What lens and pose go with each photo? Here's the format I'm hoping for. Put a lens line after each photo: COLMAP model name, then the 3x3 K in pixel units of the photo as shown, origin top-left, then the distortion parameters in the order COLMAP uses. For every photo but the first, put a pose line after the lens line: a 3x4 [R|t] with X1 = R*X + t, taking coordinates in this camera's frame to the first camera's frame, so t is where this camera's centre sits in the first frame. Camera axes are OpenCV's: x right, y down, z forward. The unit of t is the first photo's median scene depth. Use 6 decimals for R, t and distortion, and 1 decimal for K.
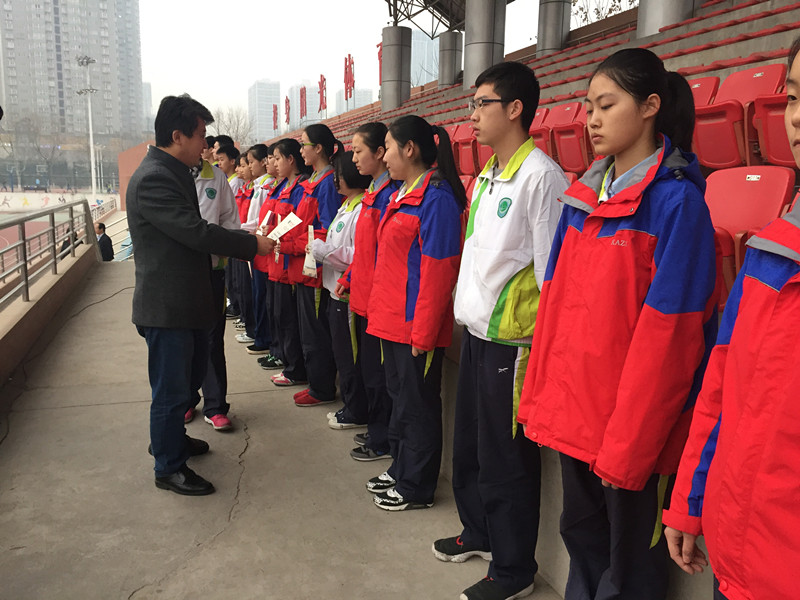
lens RADIAL K [[699.5, 0, 400.0], [0, 699.5, 300.0], [0, 0, 1]] dist [0.057635, -0.054722]
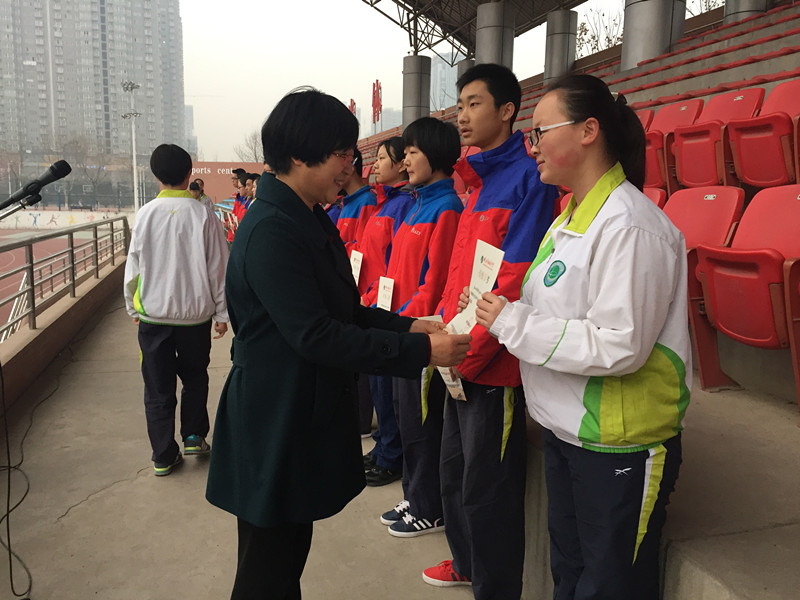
lens RADIAL K [[736.9, 0, 408.0], [0, 736.9, 306.2], [0, 0, 1]] dist [0.067008, -0.000383]
pose [[0.998142, 0.010592, -0.059998, 0.052870], [-0.012184, 0.999582, -0.026227, 0.018005], [0.059695, 0.026909, 0.997854, -0.105064]]
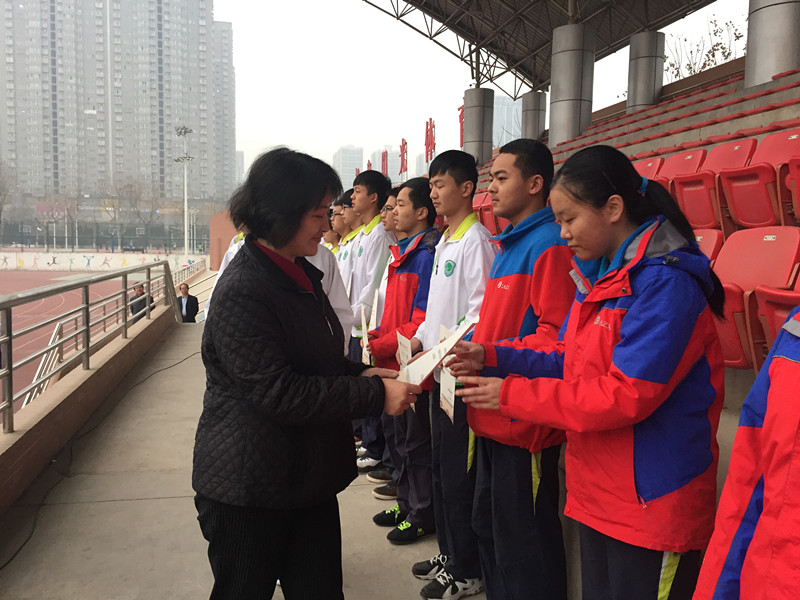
lens RADIAL K [[669.5, 0, 401.5], [0, 669.5, 309.6], [0, 0, 1]] dist [0.044413, -0.007569]
pose [[0.994145, 0.009825, -0.107610, -0.008075], [-0.017058, 0.997640, -0.066507, -0.010233], [0.106703, 0.067953, 0.991966, 0.063380]]
